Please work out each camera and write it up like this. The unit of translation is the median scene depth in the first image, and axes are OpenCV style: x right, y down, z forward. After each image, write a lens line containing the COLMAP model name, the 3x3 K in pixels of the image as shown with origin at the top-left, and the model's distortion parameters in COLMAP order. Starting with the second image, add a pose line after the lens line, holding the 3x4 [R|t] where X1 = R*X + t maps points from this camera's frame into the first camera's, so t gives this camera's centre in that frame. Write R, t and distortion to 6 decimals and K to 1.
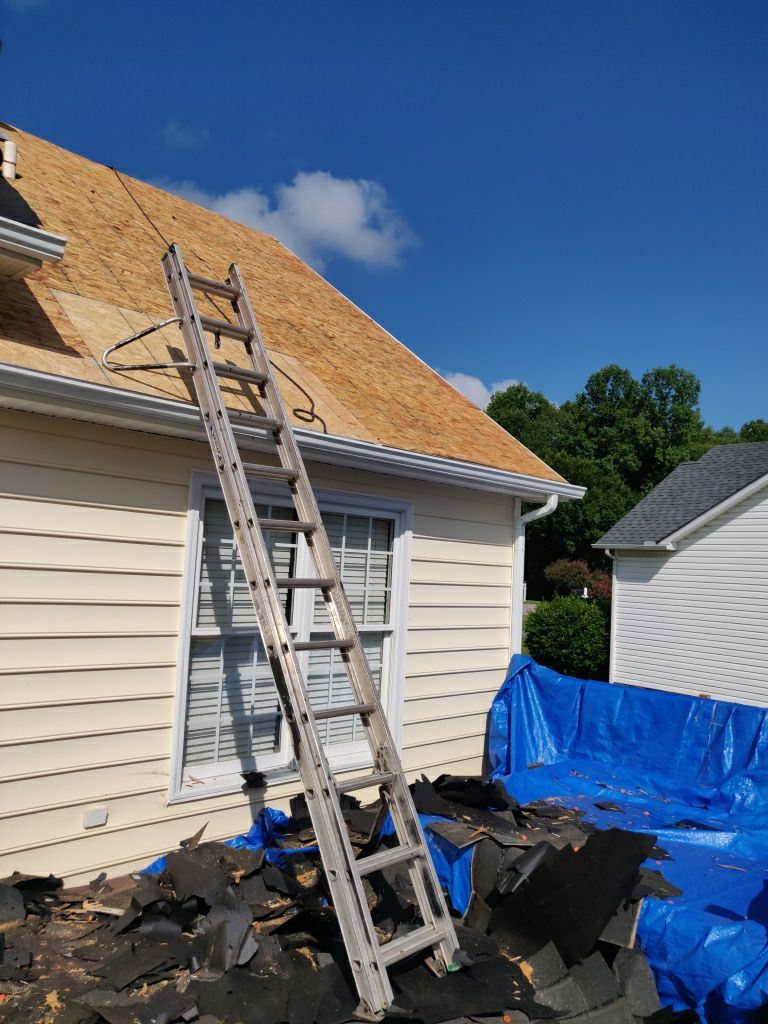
lens RADIAL K [[783.3, 0, 384.0], [0, 783.3, 512.0], [0, 0, 1]] dist [-0.041666, 0.100767]
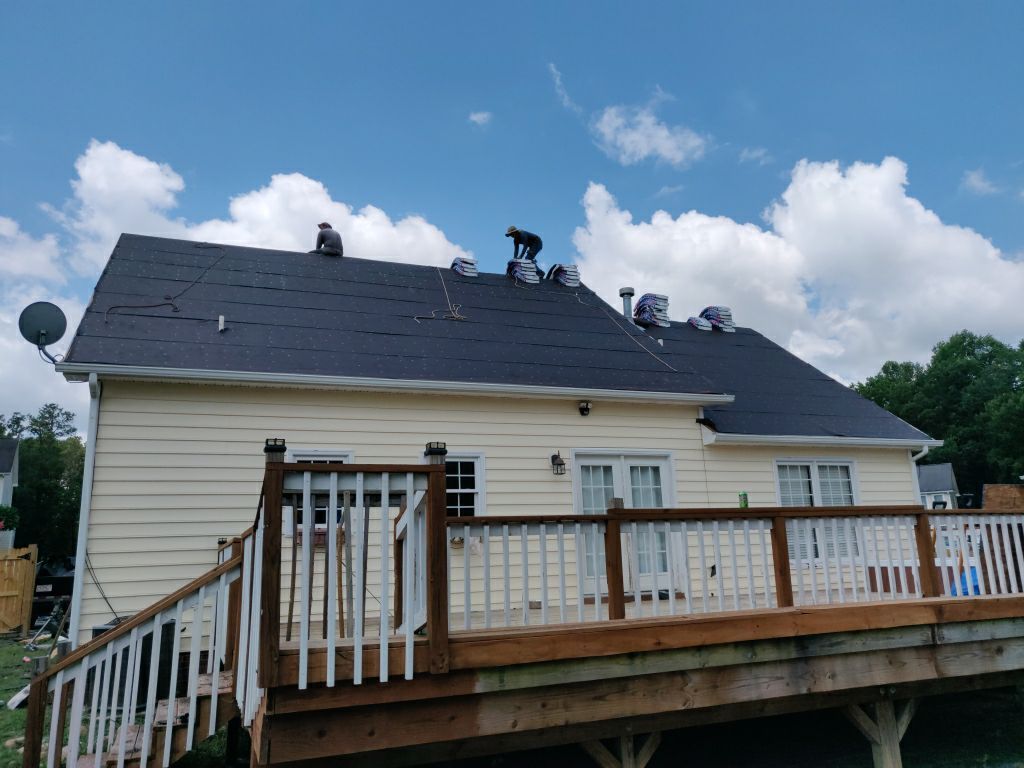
lens RADIAL K [[783.2, 0, 512.0], [0, 783.2, 384.0], [0, 0, 1]] dist [-0.028471, 0.071089]
pose [[0.916987, -0.169186, -0.361263, -0.024002], [0.113338, 0.978783, -0.170698, 0.054148], [0.382477, 0.115583, 0.916707, -1.588499]]
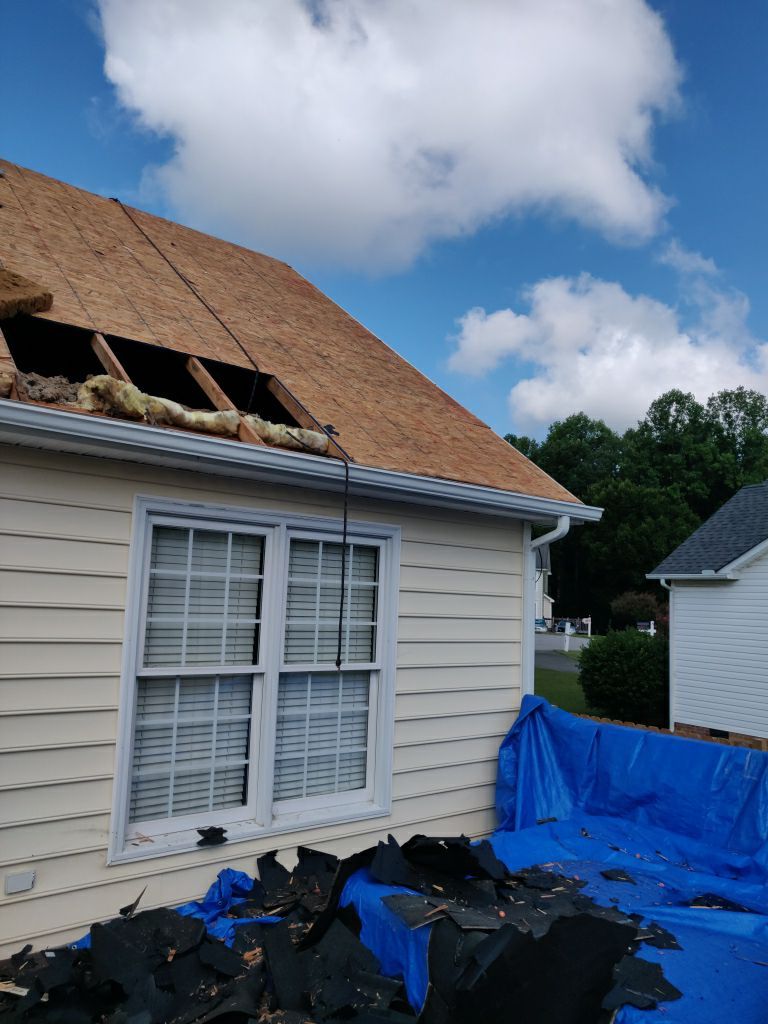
lens RADIAL K [[783.2, 0, 375.5], [0, 783.2, 519.3], [0, 0, 1]] dist [-0.028471, 0.071089]
pose [[0.995489, -0.023361, -0.091957, 0.091178], [0.019963, 0.999090, -0.037691, 0.011772], [0.092754, 0.035685, 0.995049, 0.087642]]
